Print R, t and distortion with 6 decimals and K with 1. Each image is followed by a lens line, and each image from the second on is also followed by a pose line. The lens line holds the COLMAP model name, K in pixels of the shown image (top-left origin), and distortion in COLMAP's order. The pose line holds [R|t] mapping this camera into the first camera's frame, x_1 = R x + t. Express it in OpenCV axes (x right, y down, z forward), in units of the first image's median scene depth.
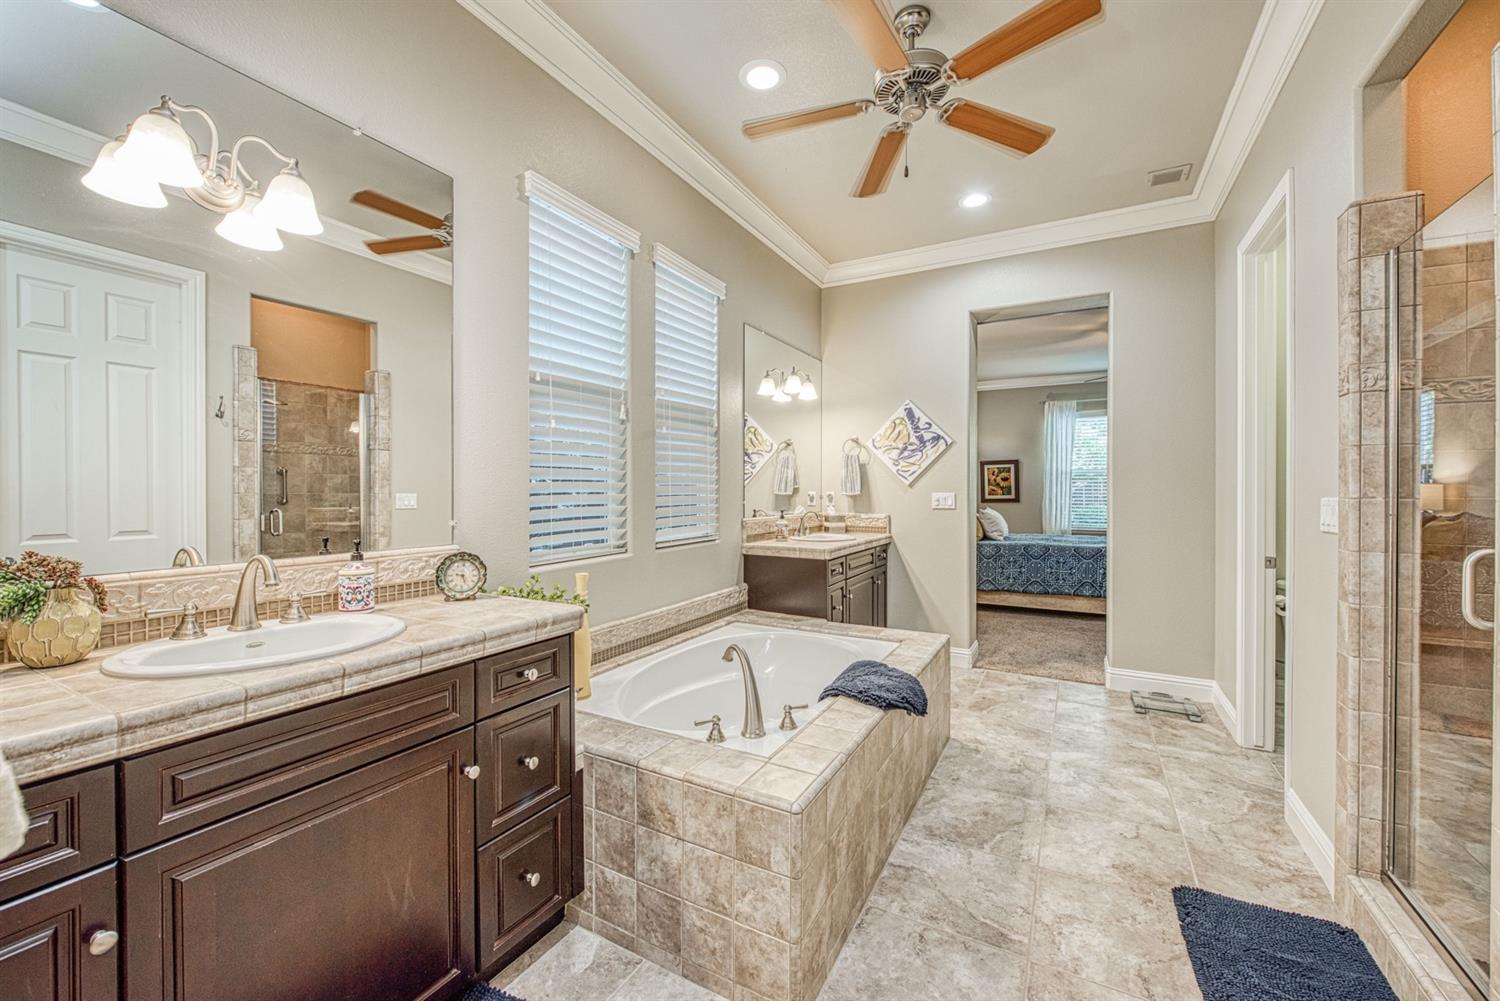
lens RADIAL K [[597.2, 0, 749.3], [0, 597.2, 494.0], [0, 0, 1]] dist [-0.001623, -0.000700]
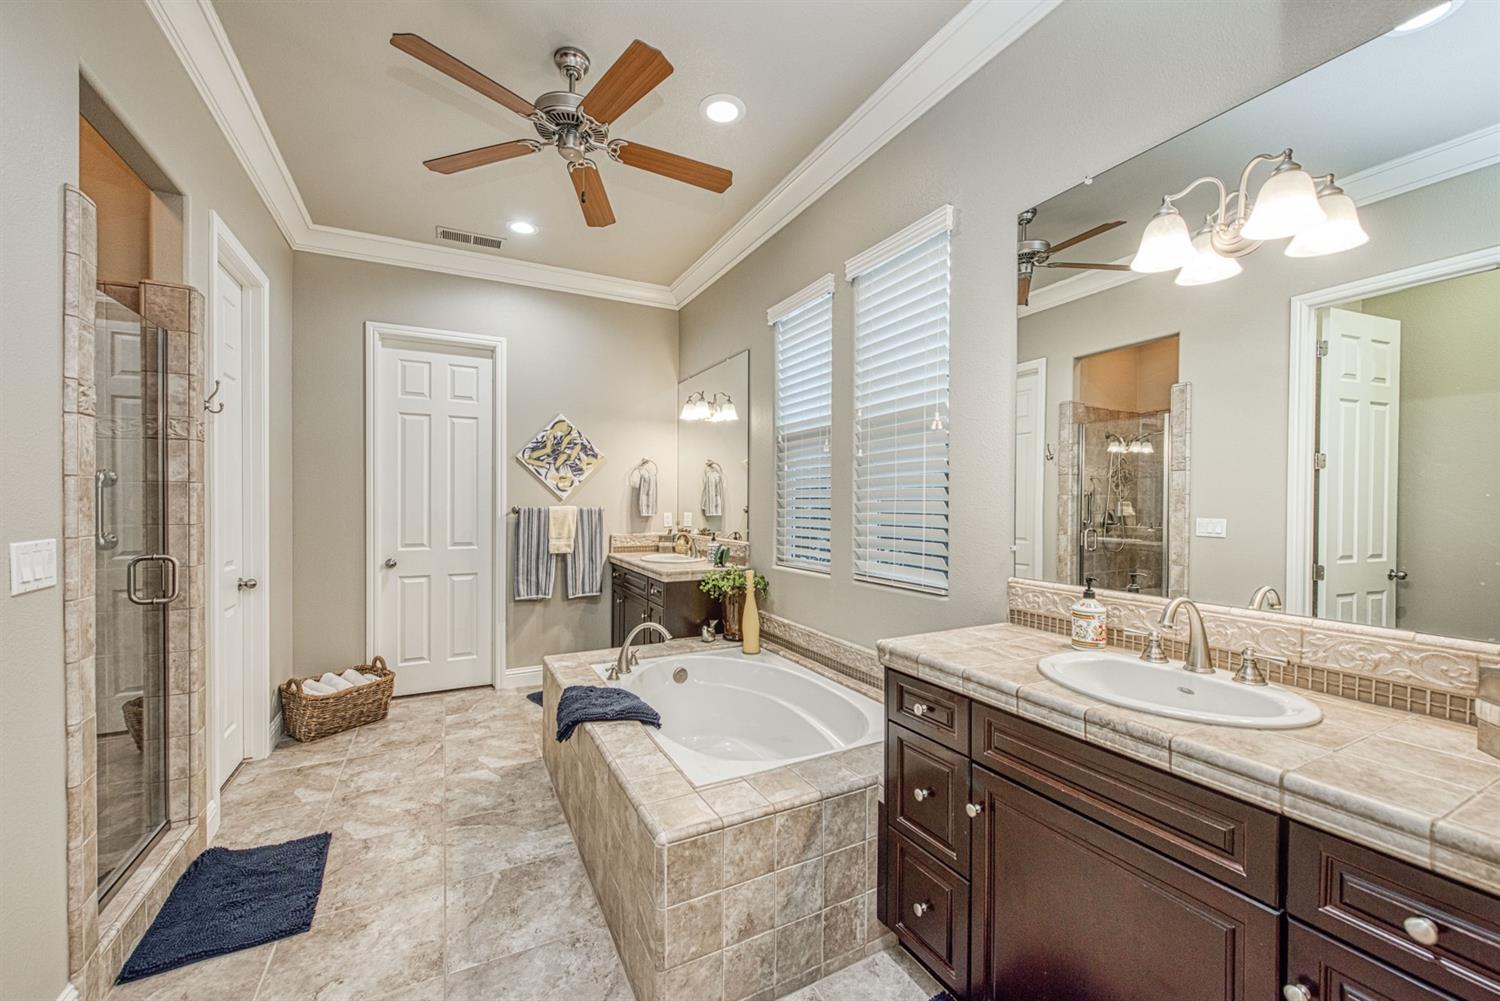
lens RADIAL K [[597.2, 0, 752.2], [0, 597.2, 505.0], [0, 0, 1]] dist [-0.001623, -0.000700]
pose [[-0.557461, 0.002099, -0.830201, 0.840278], [-0.010919, 0.999892, 0.009861, -0.040120], [0.830131, 0.014562, -0.557378, 1.616286]]
